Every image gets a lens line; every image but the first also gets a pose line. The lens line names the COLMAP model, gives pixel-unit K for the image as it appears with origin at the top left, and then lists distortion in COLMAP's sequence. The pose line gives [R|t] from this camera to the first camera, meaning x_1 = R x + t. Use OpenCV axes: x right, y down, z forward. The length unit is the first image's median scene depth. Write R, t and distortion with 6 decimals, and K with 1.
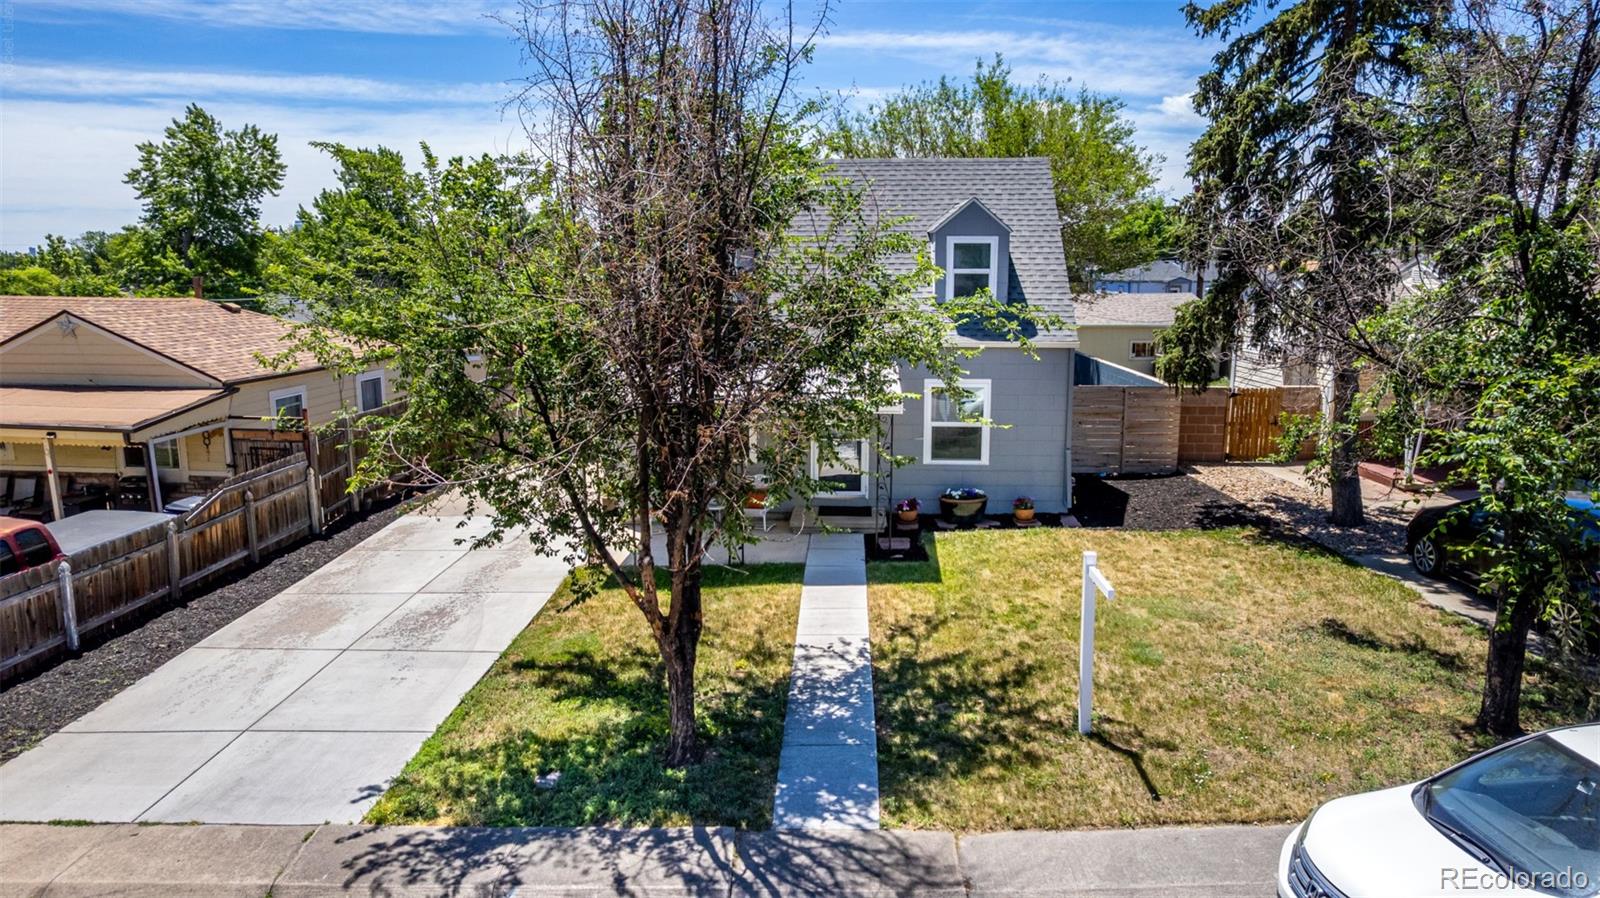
lens RADIAL K [[1011.9, 0, 791.9], [0, 1011.9, 466.1], [0, 0, 1]] dist [-0.045641, 0.016807]
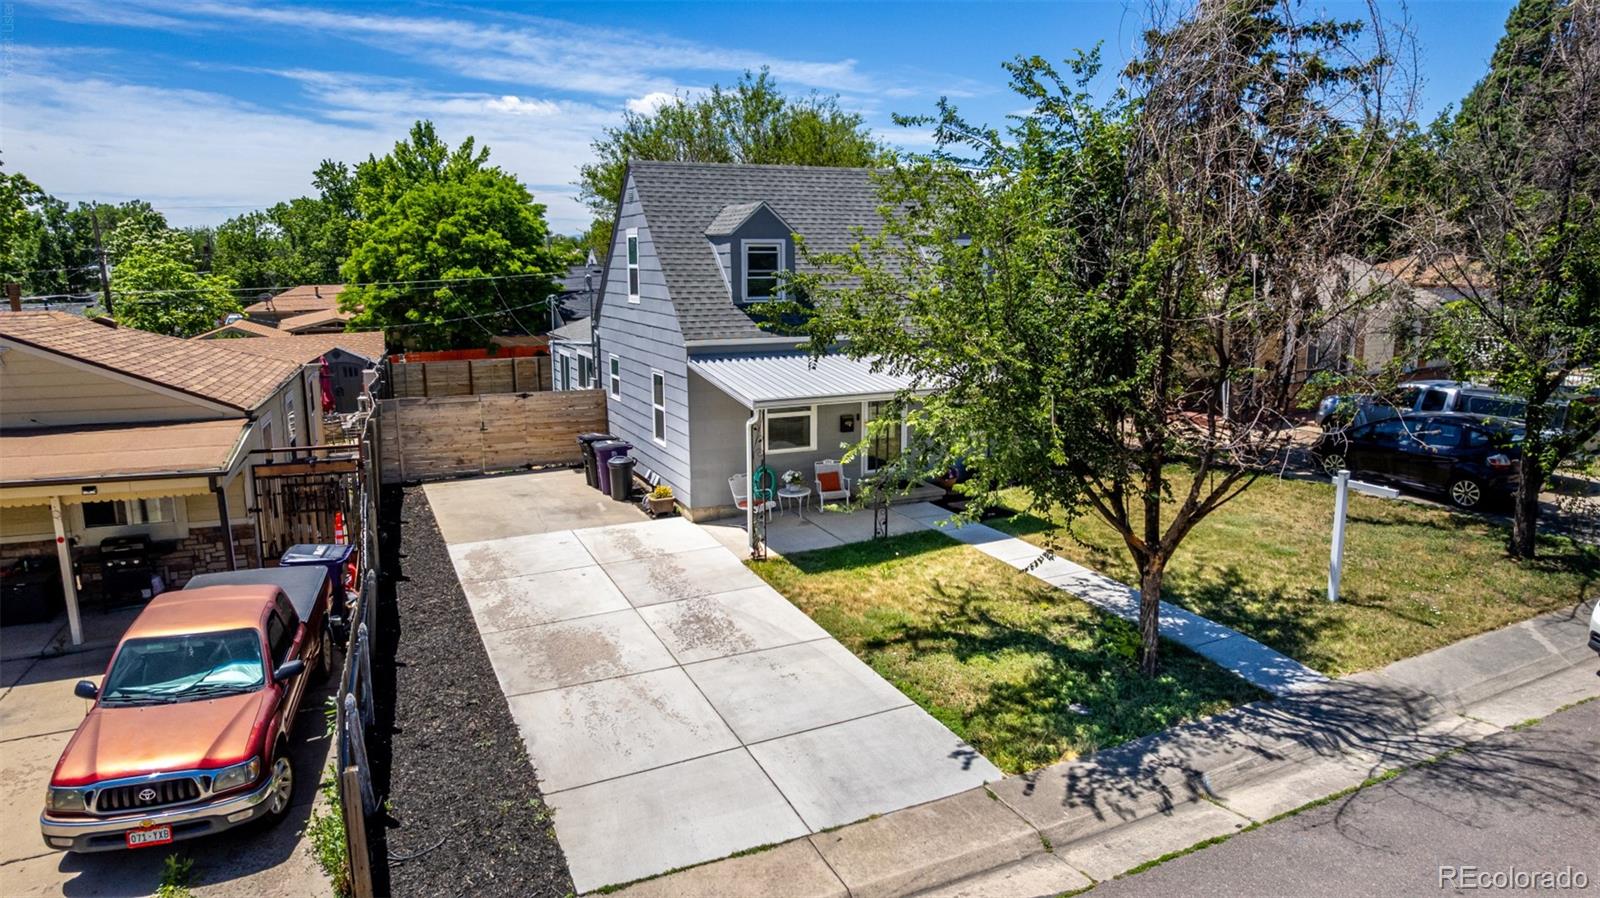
lens RADIAL K [[1011.9, 0, 793.2], [0, 1011.9, 431.4], [0, 0, 1]] dist [-0.045641, 0.016807]
pose [[0.883061, -0.079901, 0.462406, -0.823054], [0.094547, 0.995484, -0.008544, -0.023993], [-0.459635, 0.051264, 0.886627, 0.081247]]
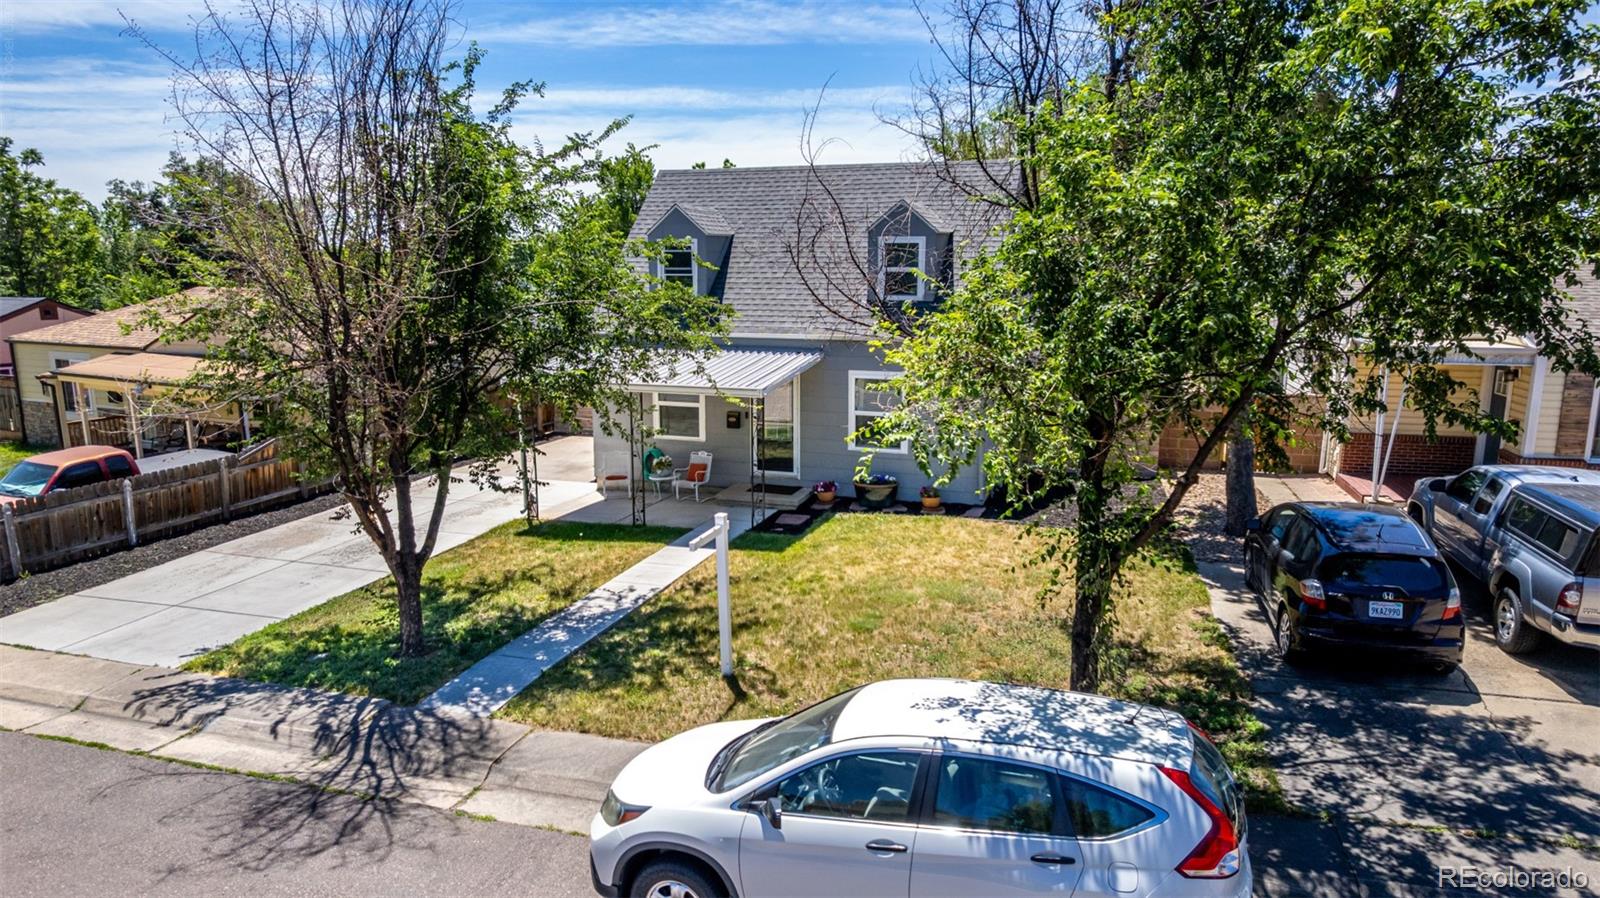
lens RADIAL K [[1011.9, 0, 795.7], [0, 1011.9, 464.1], [0, 0, 1]] dist [-0.045641, 0.016807]
pose [[0.959728, 0.057846, -0.274910, 0.549236], [-0.058252, 0.998279, 0.006692, 0.013135], [0.274824, 0.009591, 0.961447, -0.063491]]
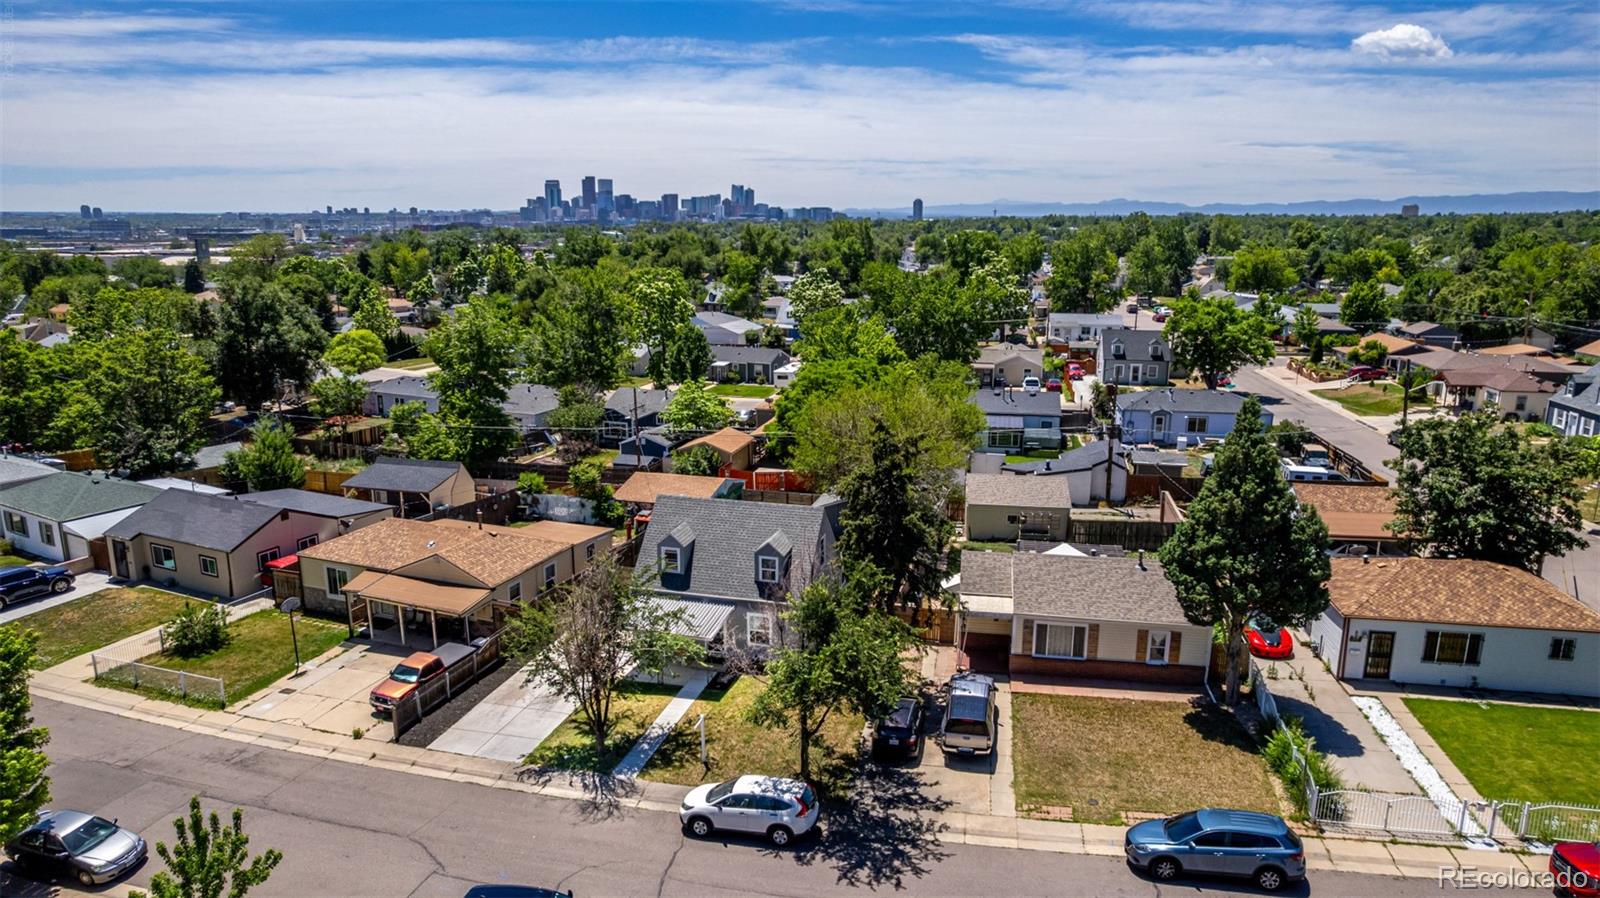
lens RADIAL K [[1011.9, 0, 814.0], [0, 1011.9, 437.9], [0, 0, 1]] dist [-0.045641, 0.016807]
pose [[0.980432, 0.054877, -0.189056, 1.094322], [-0.053686, 0.998493, 0.011419, -0.818144], [0.189397, -0.001046, 0.981900, -2.120074]]
